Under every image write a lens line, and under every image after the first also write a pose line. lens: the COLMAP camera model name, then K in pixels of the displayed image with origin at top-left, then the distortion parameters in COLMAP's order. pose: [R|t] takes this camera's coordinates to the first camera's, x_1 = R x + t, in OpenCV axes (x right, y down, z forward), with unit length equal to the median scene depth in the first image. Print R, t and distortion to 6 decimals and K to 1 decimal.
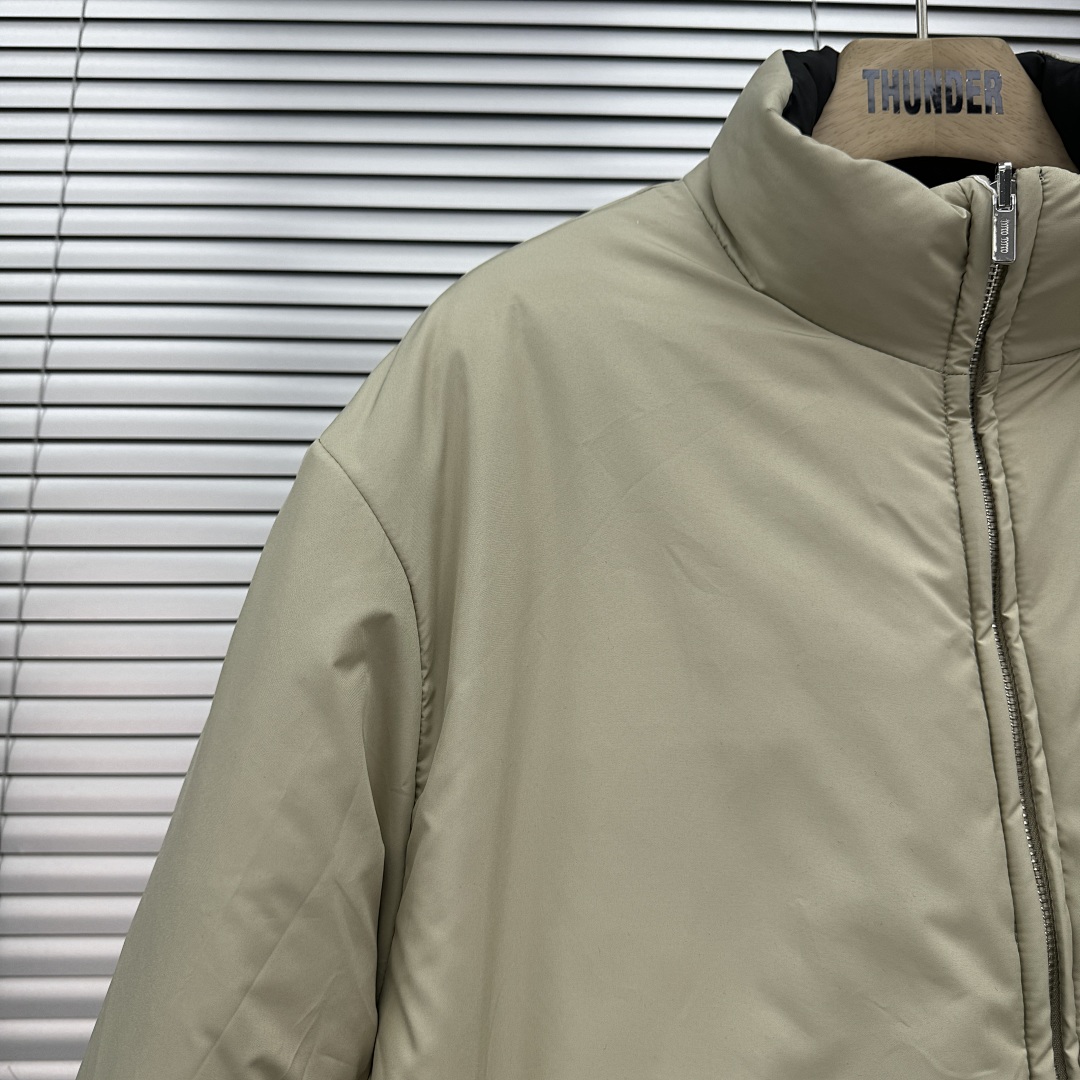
lens RADIAL K [[981.6, 0, 540.0], [0, 981.6, 540.0], [0, 0, 1]] dist [-0.005414, -0.012790]
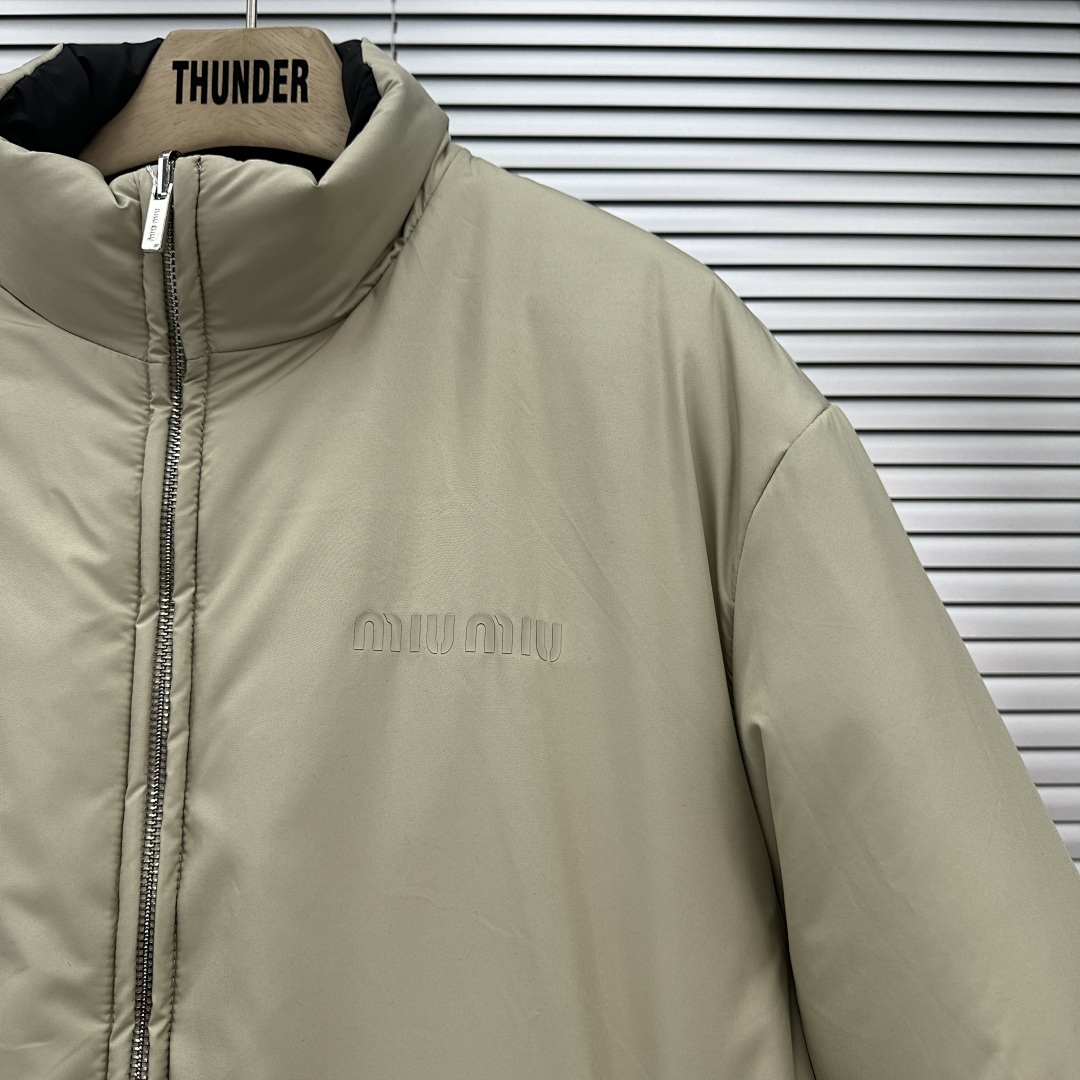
lens RADIAL K [[963.4, 0, 540.0], [0, 963.4, 540.0], [0, 0, 1]] dist [-0.003895, -0.010734]
pose [[0.999590, 0.002365, -0.028522, 0.851463], [-0.001973, 0.999903, 0.013768, 0.000223], [0.028552, -0.013706, 0.999498, 0.012753]]
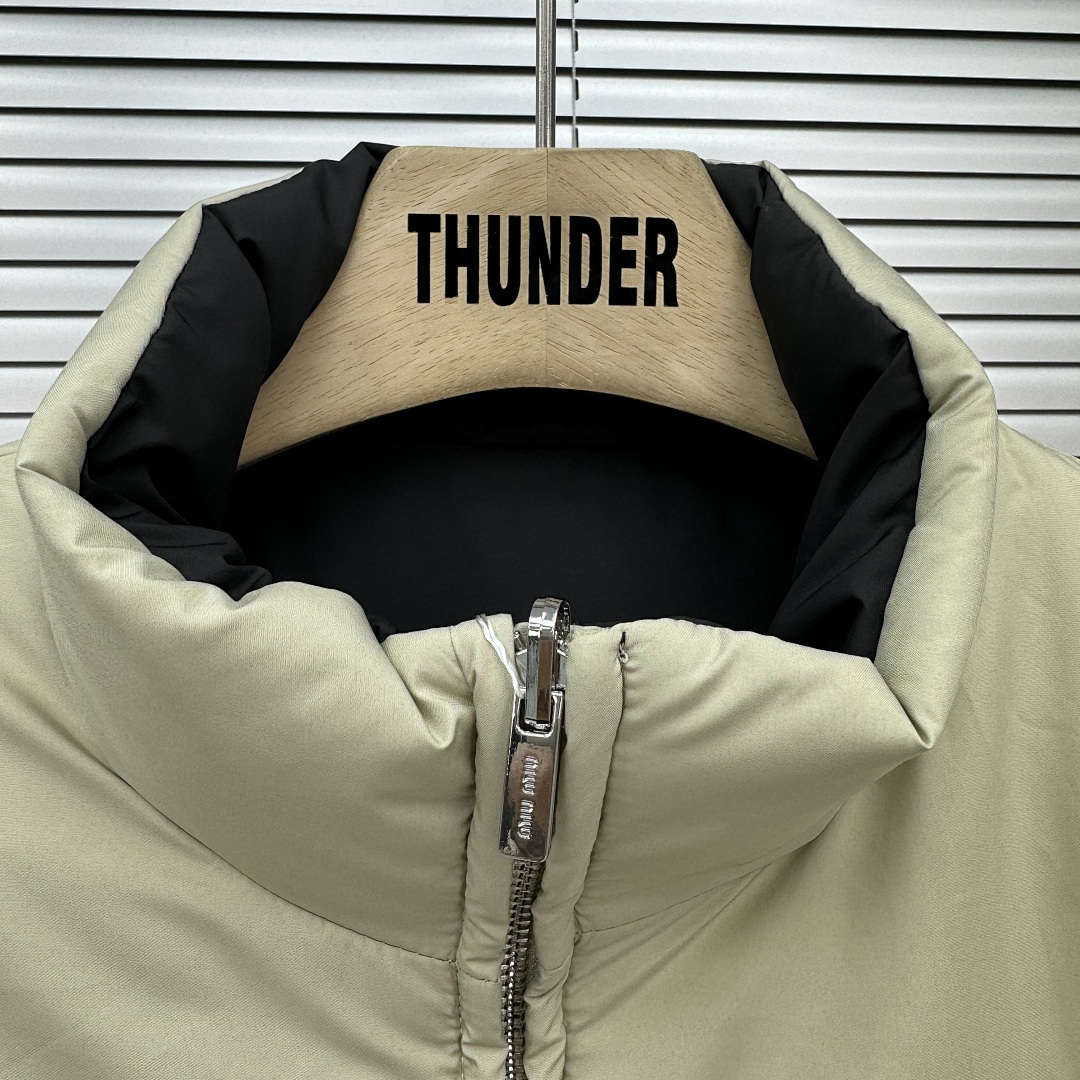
lens RADIAL K [[937.6, 0, 541.7], [0, 937.6, 439.9], [0, 0, 1]] dist [0.007473, -0.000914]
pose [[0.999080, 0.003389, 0.042759, 0.436542], [-0.009596, 0.989265, 0.145816, -0.502400], [-0.041806, -0.146092, 0.988387, 0.570230]]
